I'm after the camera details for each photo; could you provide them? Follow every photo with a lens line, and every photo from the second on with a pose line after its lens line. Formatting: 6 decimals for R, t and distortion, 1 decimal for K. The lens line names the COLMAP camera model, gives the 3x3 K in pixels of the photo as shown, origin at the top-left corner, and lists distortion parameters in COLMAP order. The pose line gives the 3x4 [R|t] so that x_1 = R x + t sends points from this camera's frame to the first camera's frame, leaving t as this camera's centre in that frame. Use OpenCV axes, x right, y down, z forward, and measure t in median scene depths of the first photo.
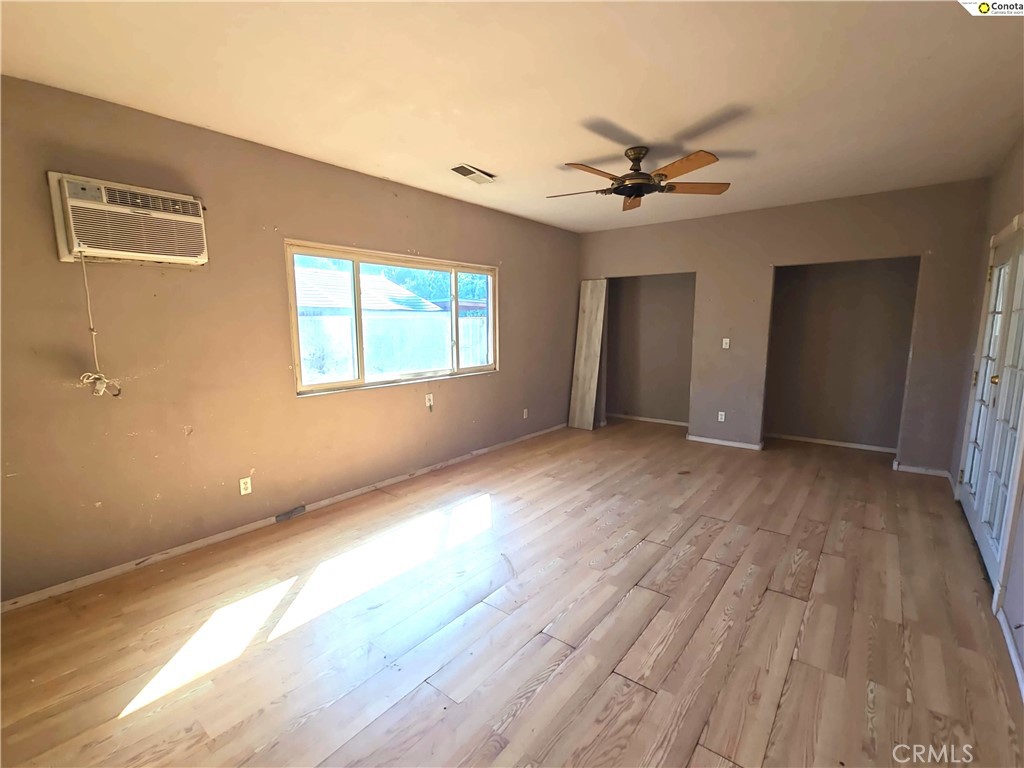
lens RADIAL K [[464.6, 0, 514.9], [0, 464.6, 386.7], [0, 0, 1]] dist [-0.000072, -0.001006]
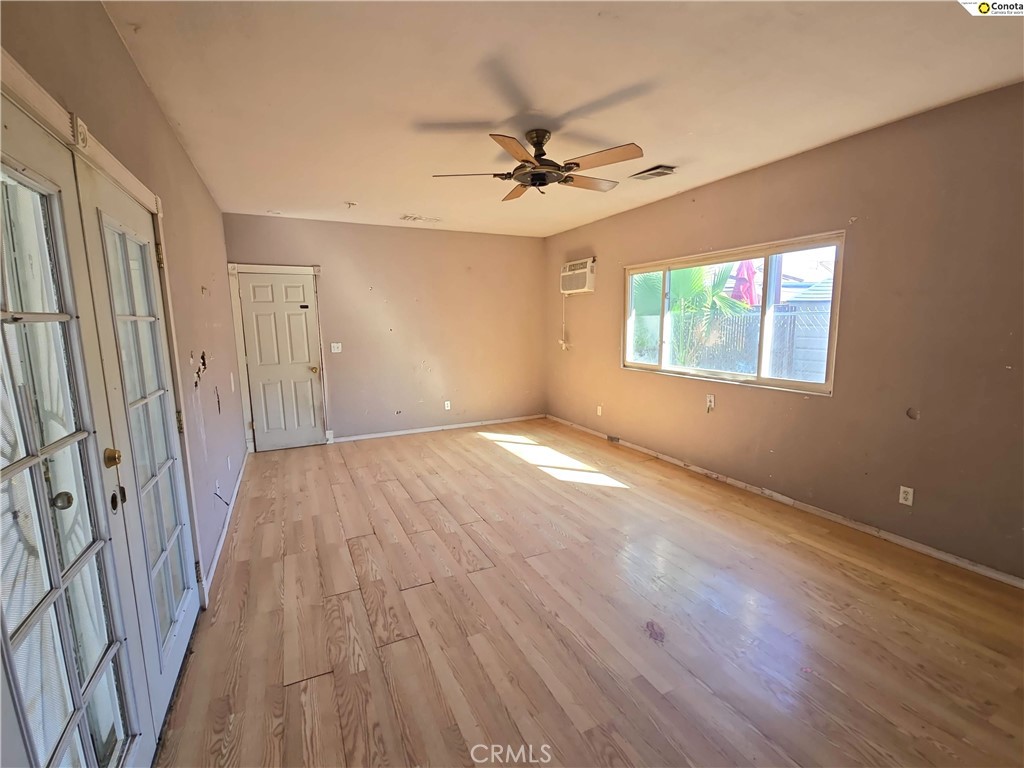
lens RADIAL K [[464.6, 0, 514.0], [0, 464.6, 387.1], [0, 0, 1]] dist [-0.000072, -0.001006]
pose [[-0.432260, 0.139890, -0.890832, 1.176966], [-0.107313, 0.972893, 0.204848, -0.213489], [0.895341, 0.184146, -0.405530, 1.439108]]
